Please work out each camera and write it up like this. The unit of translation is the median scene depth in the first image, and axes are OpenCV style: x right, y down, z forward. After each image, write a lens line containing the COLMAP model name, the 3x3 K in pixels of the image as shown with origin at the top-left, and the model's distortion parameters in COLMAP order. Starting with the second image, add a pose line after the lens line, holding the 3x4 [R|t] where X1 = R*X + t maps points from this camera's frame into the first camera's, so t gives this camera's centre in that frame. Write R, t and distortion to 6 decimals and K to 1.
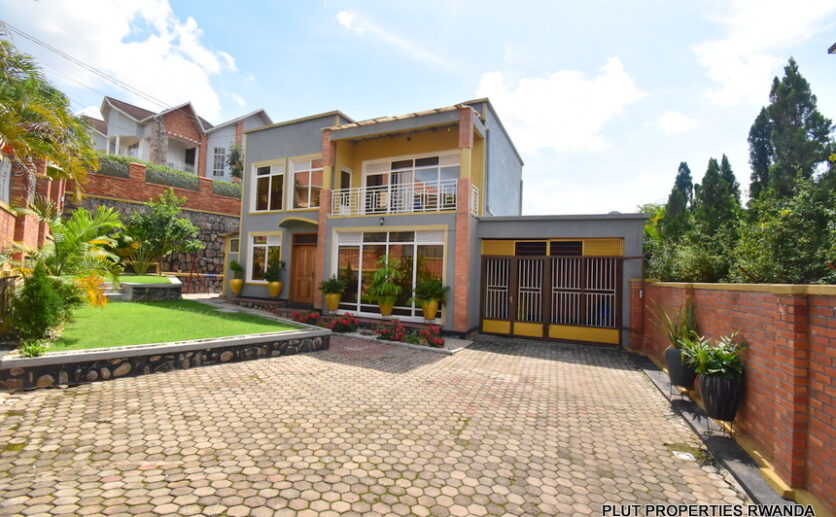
lens RADIAL K [[372.6, 0, 414.8], [0, 372.6, 259.3], [0, 0, 1]] dist [0.015848, -0.023117]
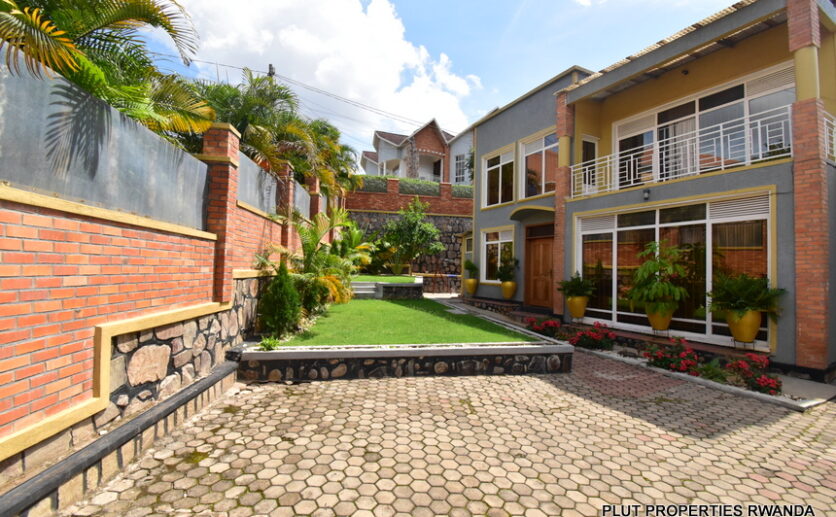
lens RADIAL K [[372.6, 0, 414.8], [0, 372.6, 259.3], [0, 0, 1]] dist [0.015848, -0.023117]
pose [[0.803852, -0.035541, -0.593767, -0.024352], [0.032861, 0.999342, -0.015331, 0.014963], [0.593922, -0.007188, 0.804491, 0.165944]]
